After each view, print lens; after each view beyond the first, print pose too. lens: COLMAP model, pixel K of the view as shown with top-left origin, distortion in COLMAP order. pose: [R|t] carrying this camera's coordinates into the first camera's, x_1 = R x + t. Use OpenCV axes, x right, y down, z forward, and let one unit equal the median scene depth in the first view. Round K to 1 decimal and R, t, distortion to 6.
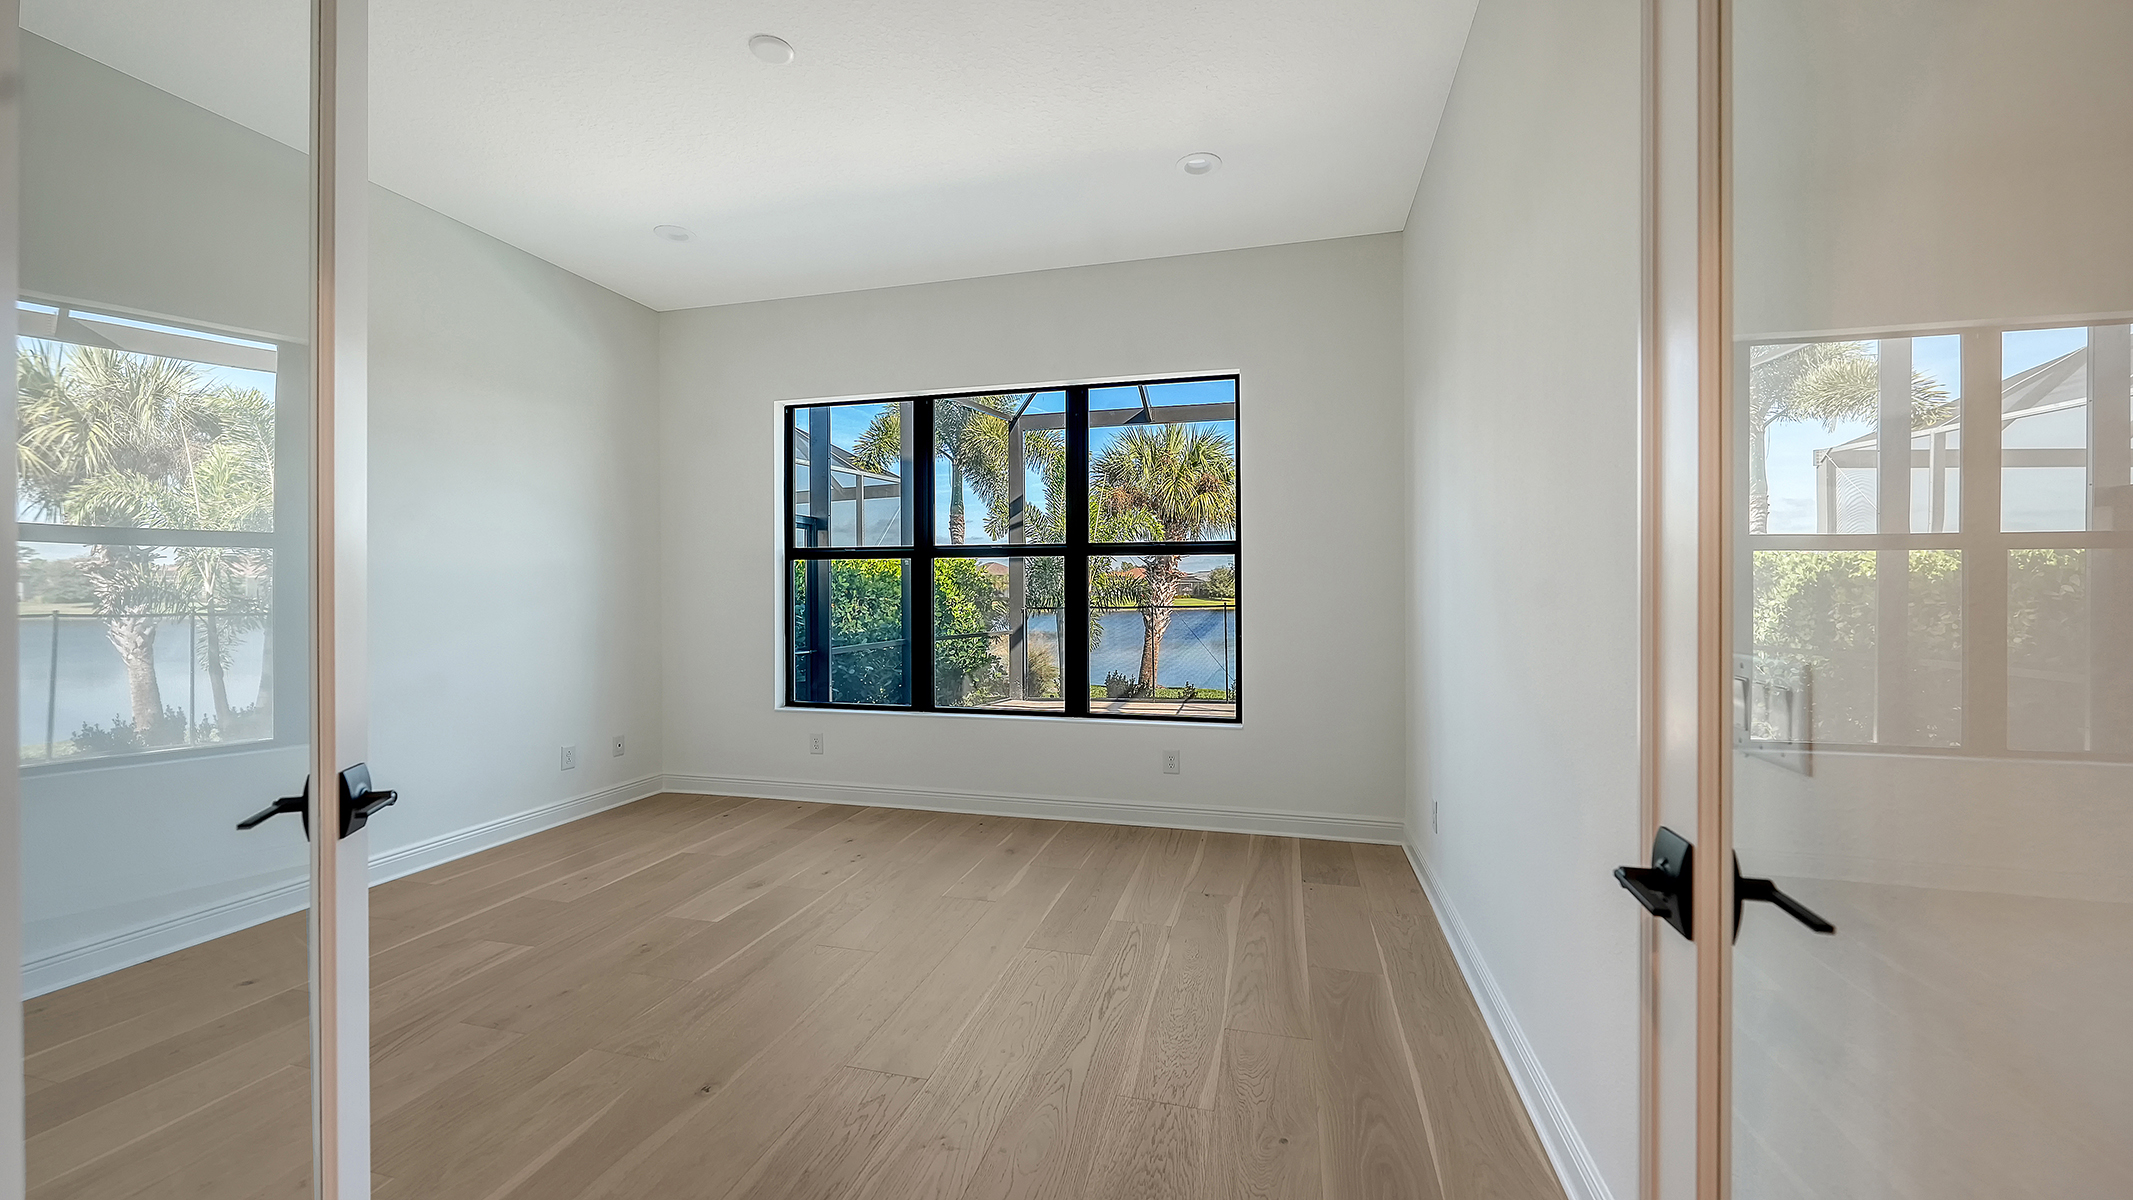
lens RADIAL K [[762.9, 0, 1075.1], [0, 762.9, 591.1], [0, 0, 1]] dist [-0.002610, -0.001267]
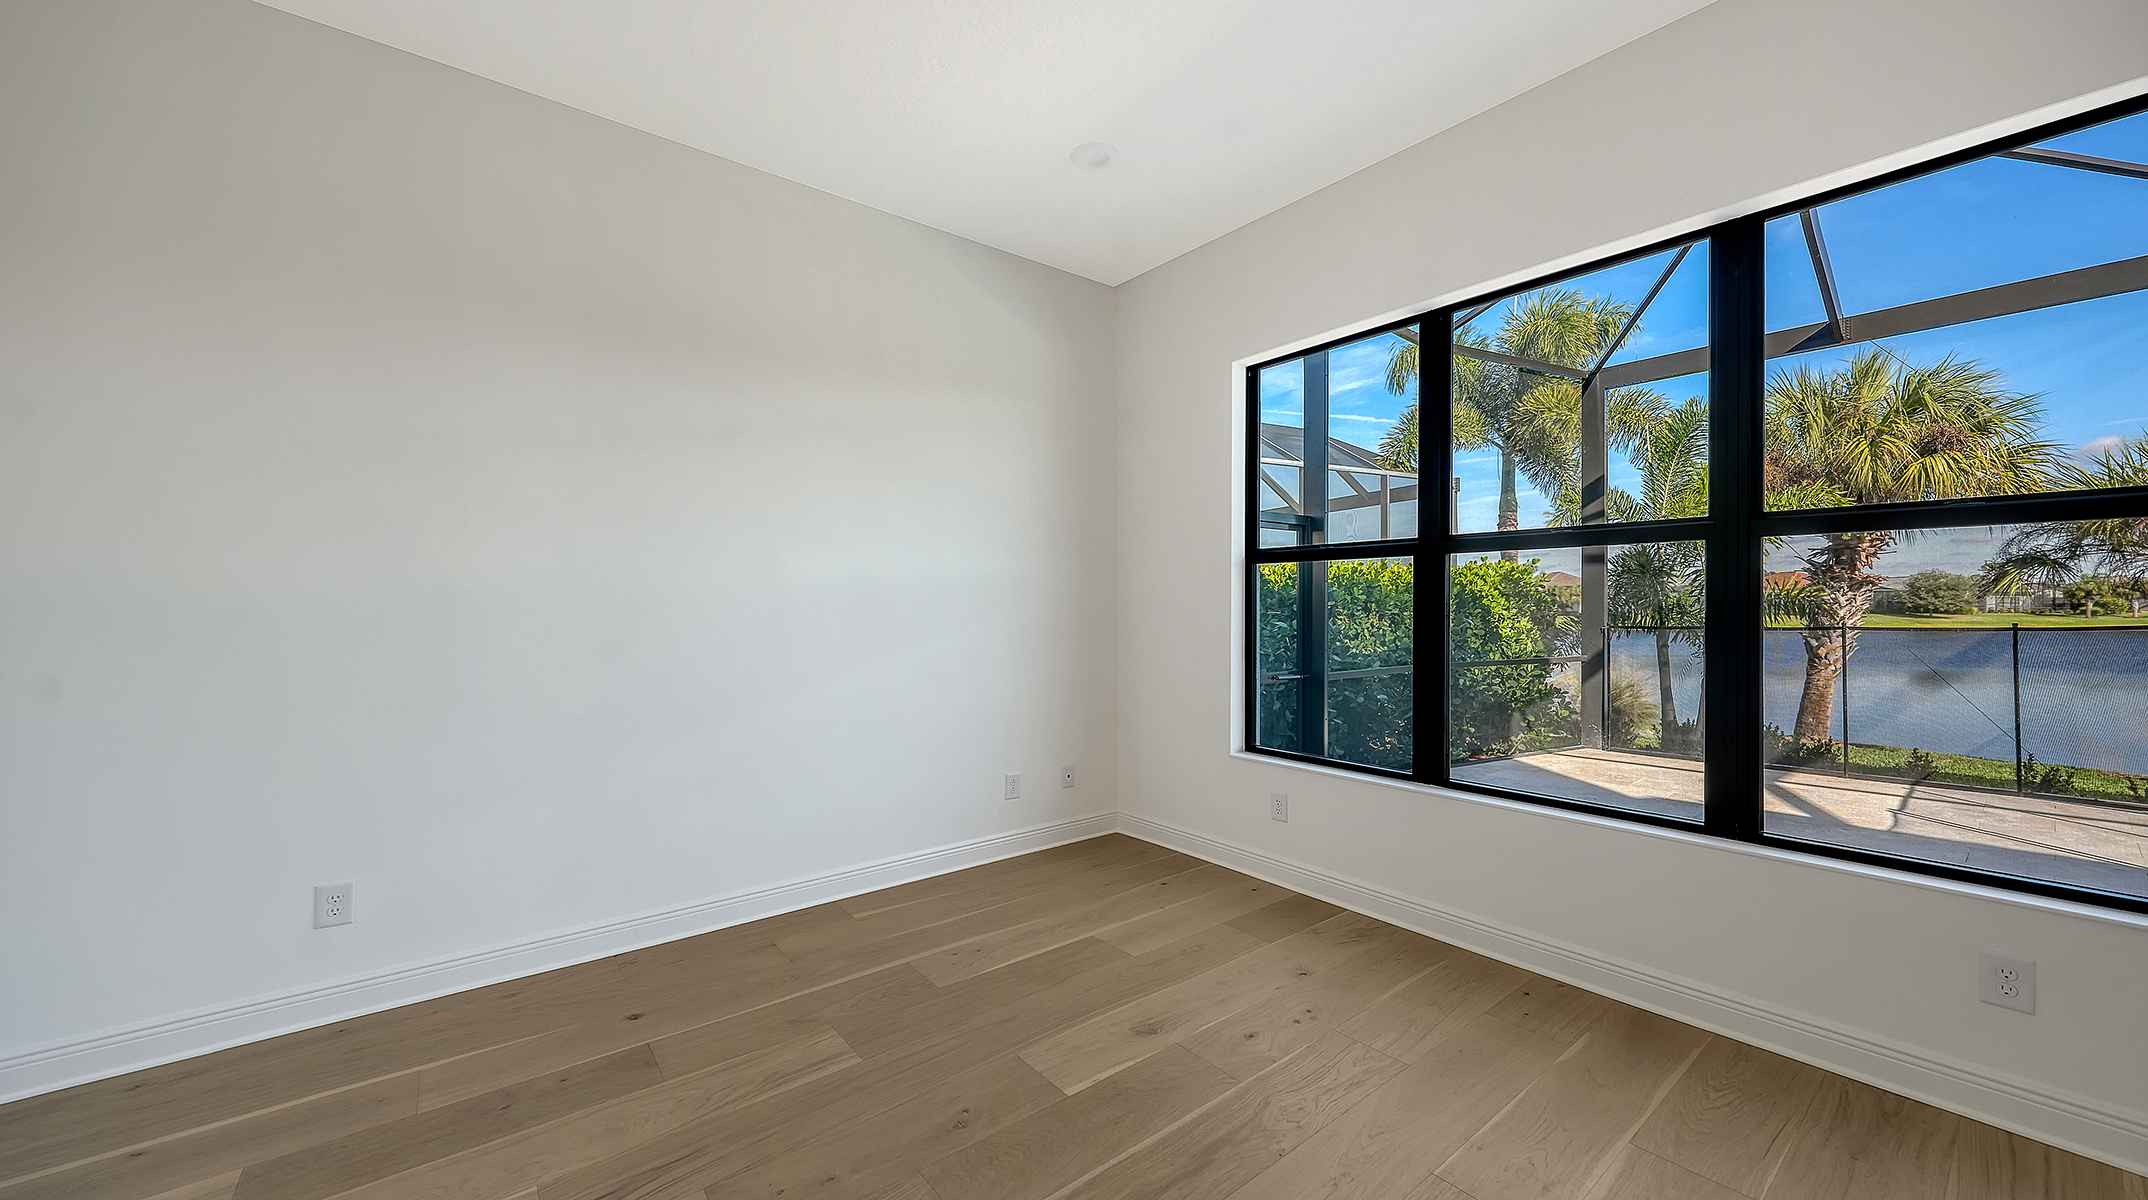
lens RADIAL K [[768.3, 0, 1087.6], [0, 768.3, 615.8], [0, 0, 1]] dist [-0.002610, -0.001267]
pose [[0.791748, 0.008108, -0.610794, -0.018434], [0.000962, 0.999894, 0.014520, 0.000194], [0.610847, -0.012084, 0.791656, 0.187023]]
